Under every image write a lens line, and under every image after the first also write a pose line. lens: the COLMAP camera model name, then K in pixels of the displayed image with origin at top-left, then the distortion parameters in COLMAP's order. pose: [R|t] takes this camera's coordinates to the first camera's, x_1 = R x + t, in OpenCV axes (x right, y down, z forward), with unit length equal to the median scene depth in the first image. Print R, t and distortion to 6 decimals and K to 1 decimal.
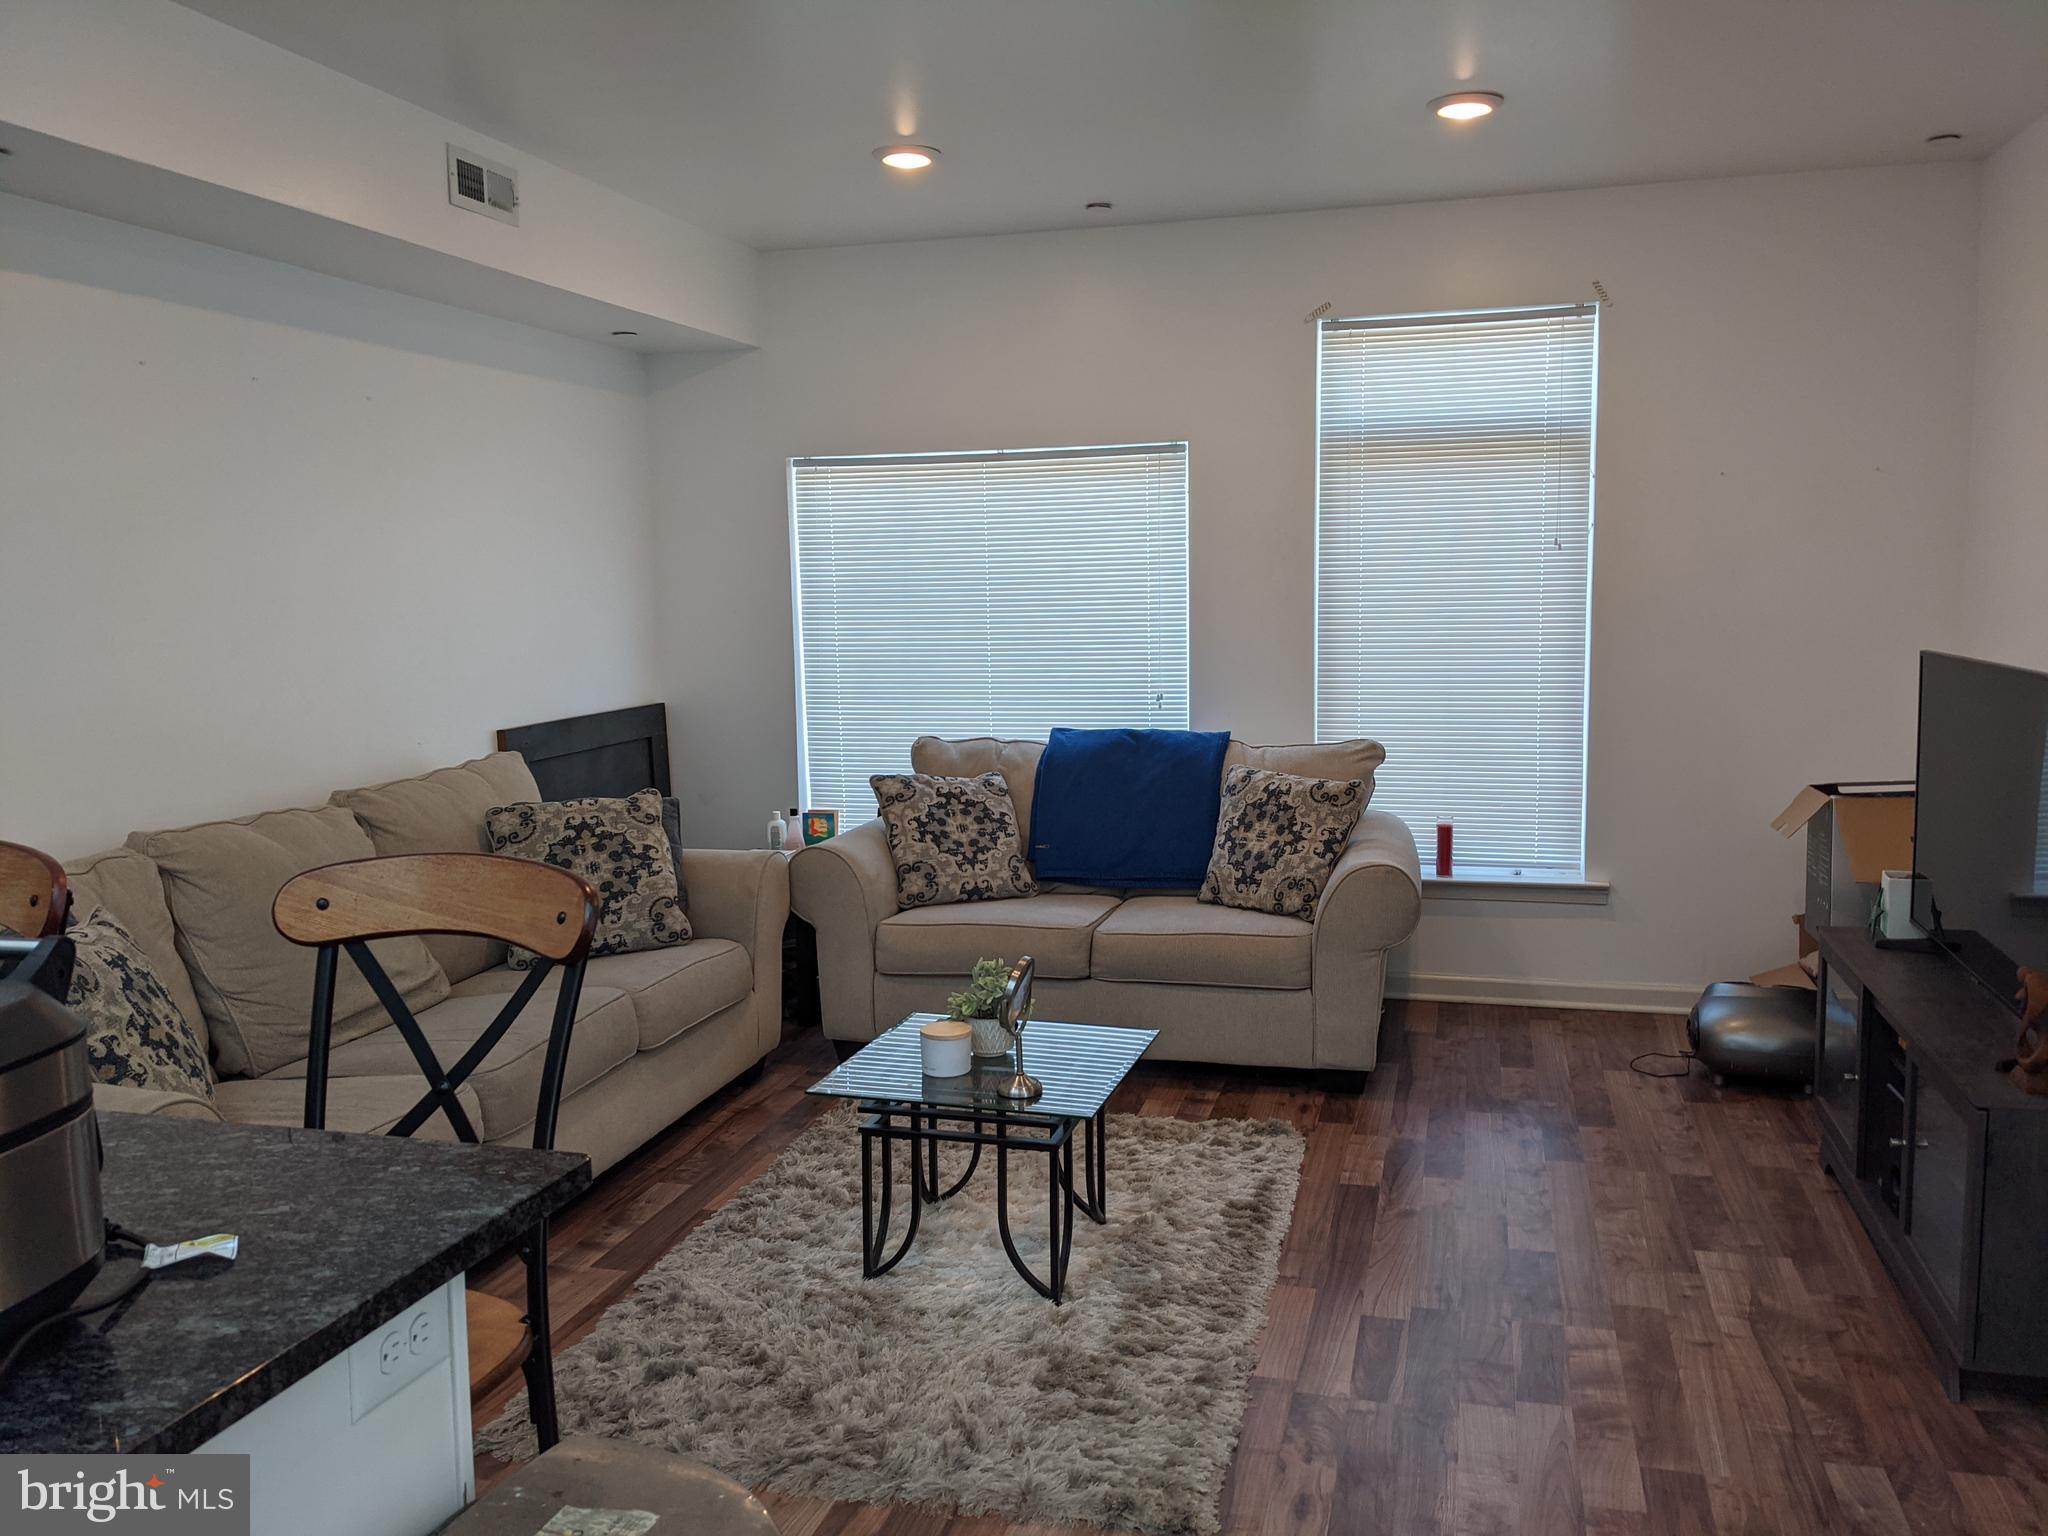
lens RADIAL K [[1614.3, 0, 1054.8], [0, 1614.3, 771.8], [0, 0, 1]] dist [0.083749, -0.103209]
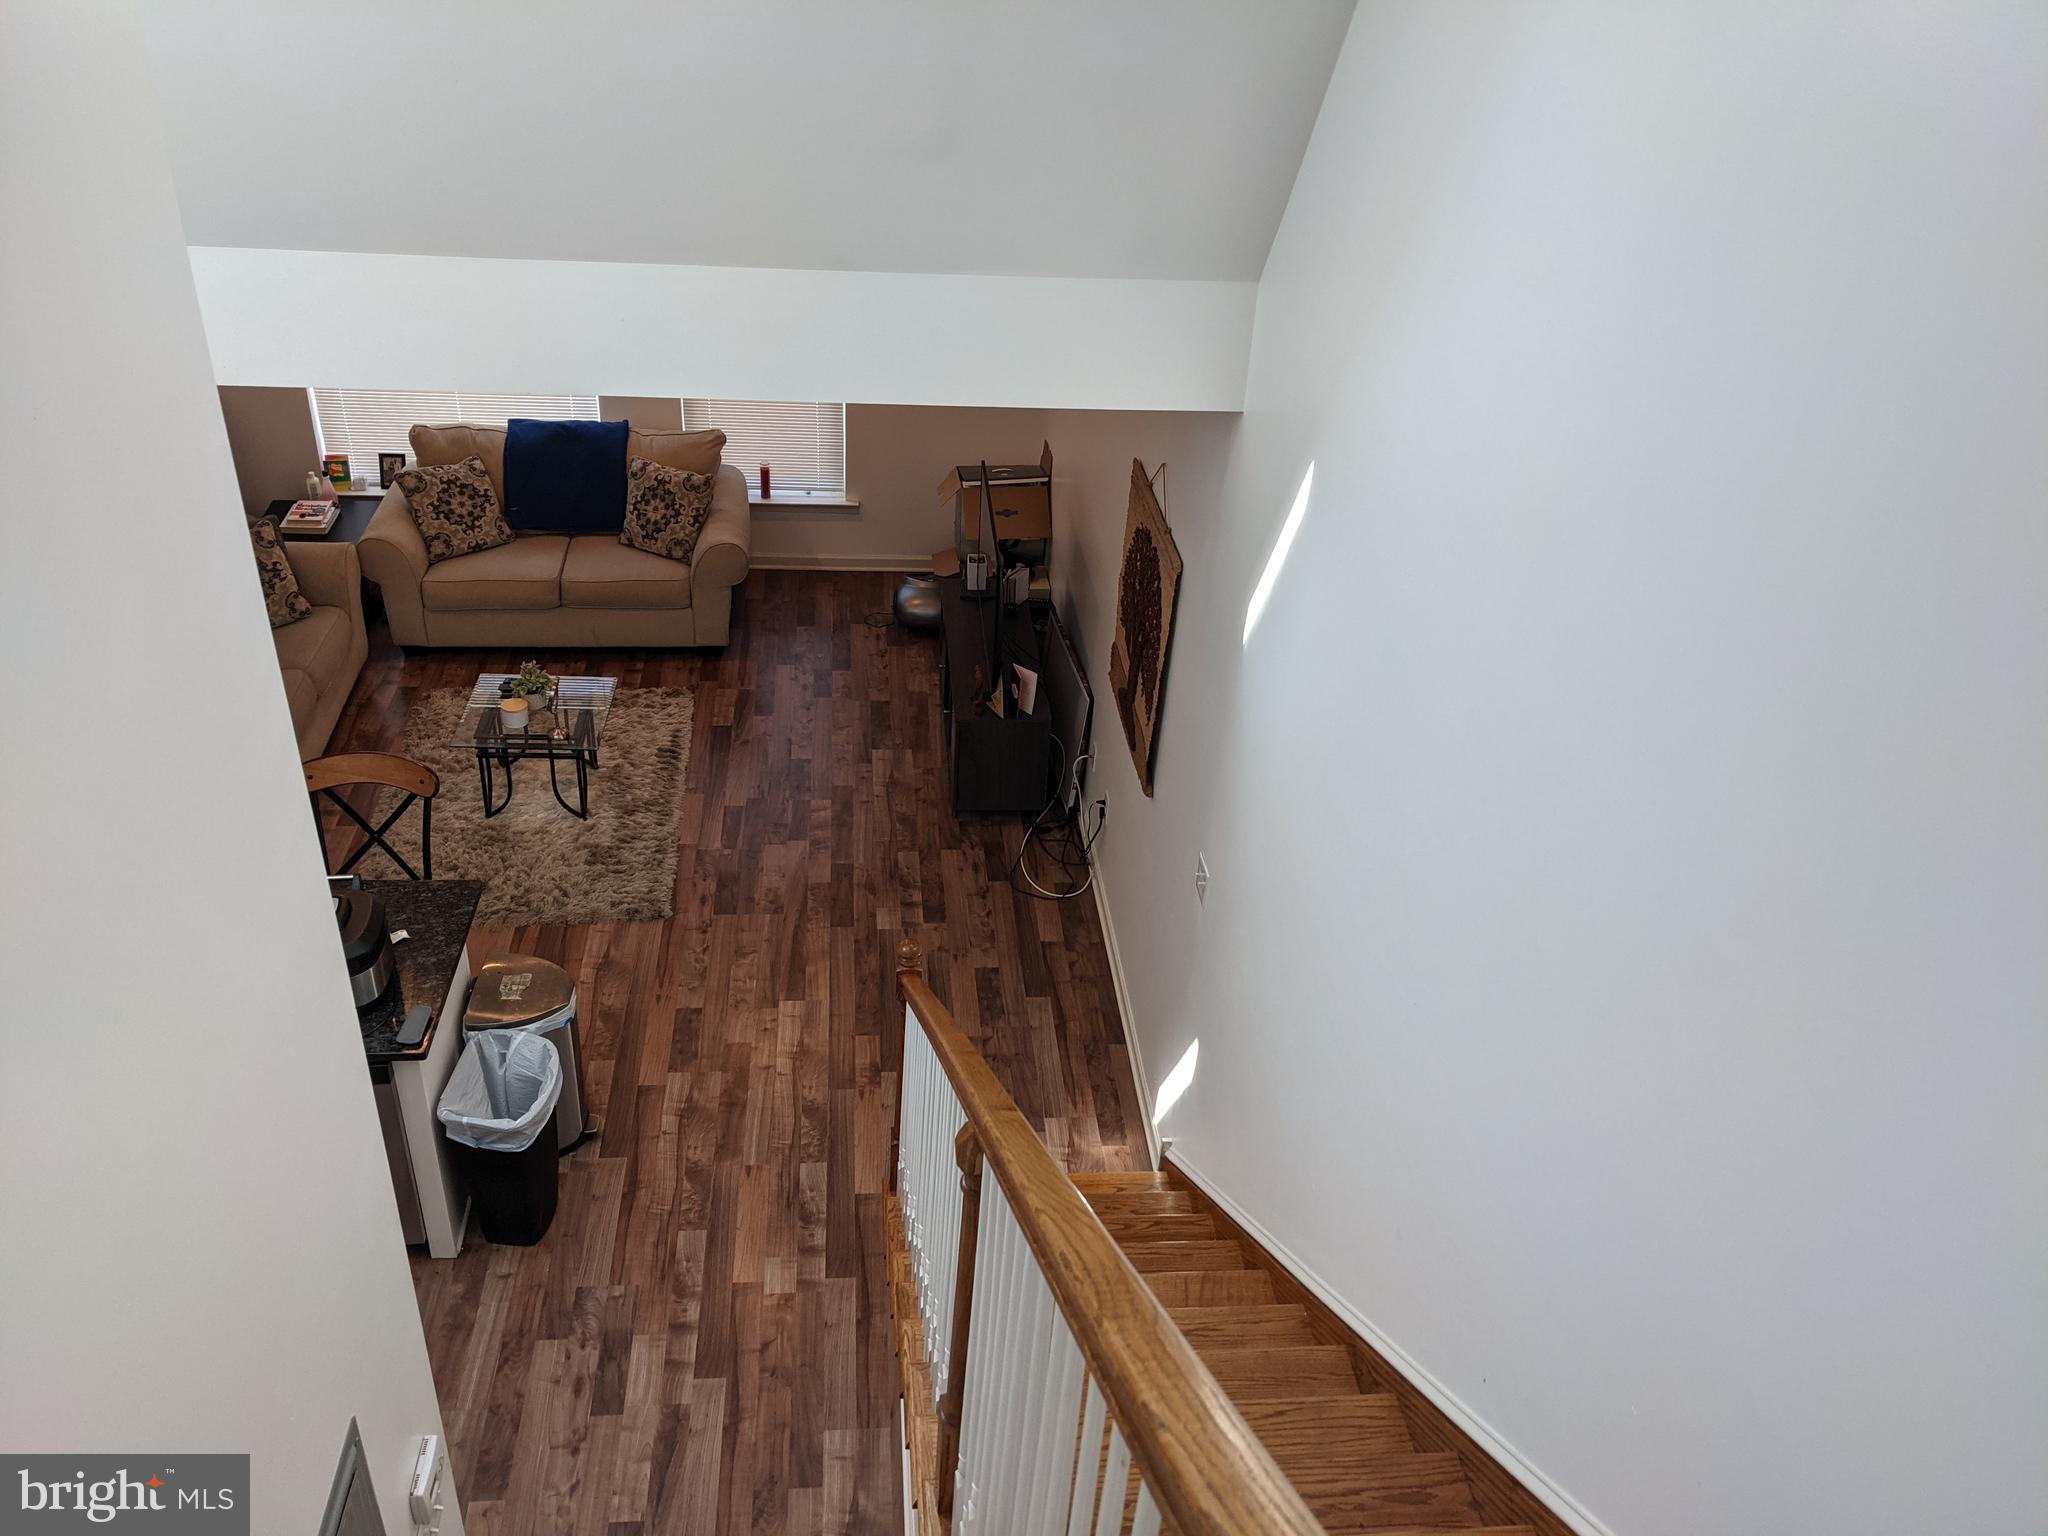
lens RADIAL K [[1585.0, 0, 1024.0], [0, 1585.0, 768.0], [0, 0, 1]] dist [0.054812, -0.083752]
pose [[0.935524, -0.127347, 0.329510, -0.109786], [-0.030971, 0.899605, 0.435606, -0.527182], [-0.351902, -0.417725, 0.837658, -0.745530]]
